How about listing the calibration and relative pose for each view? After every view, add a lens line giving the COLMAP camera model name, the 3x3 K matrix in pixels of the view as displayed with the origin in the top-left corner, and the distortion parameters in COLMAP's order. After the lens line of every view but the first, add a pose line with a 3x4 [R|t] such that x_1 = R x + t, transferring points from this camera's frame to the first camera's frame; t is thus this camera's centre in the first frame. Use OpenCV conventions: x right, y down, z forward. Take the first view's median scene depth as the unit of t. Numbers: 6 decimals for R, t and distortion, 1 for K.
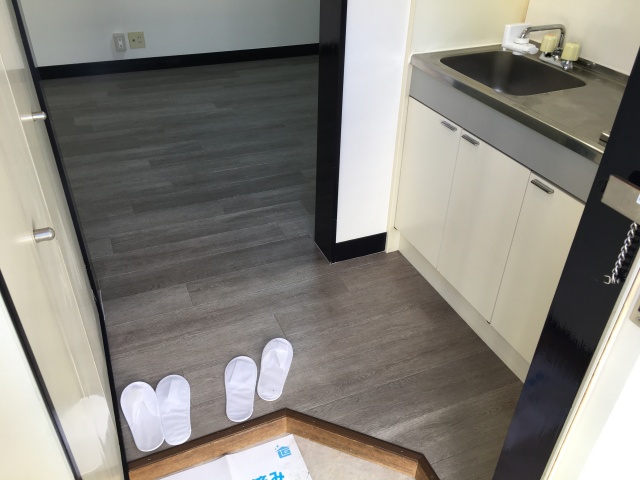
lens RADIAL K [[554.8, 0, 320.0], [0, 554.8, 240.0], [0, 0, 1]] dist [0.037527, -0.010082]
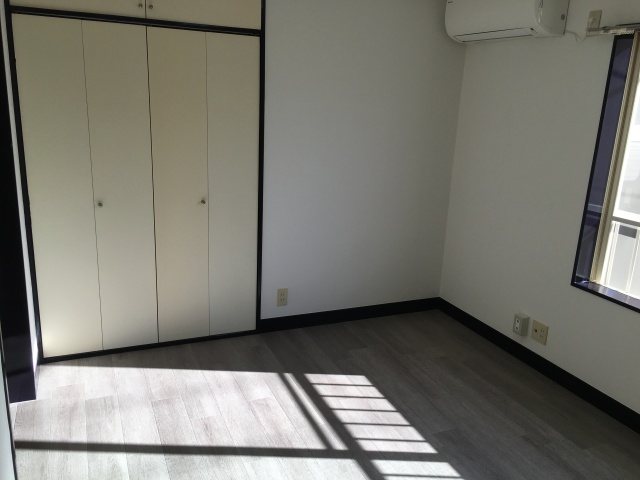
lens RADIAL K [[554.8, 0, 320.0], [0, 554.8, 240.0], [0, 0, 1]] dist [0.037527, -0.010082]
pose [[0.006755, 0.233811, -0.972259, 0.943337], [-0.600840, 0.778150, 0.182957, -1.012749], [0.799340, 0.582936, 0.145739, 1.400886]]
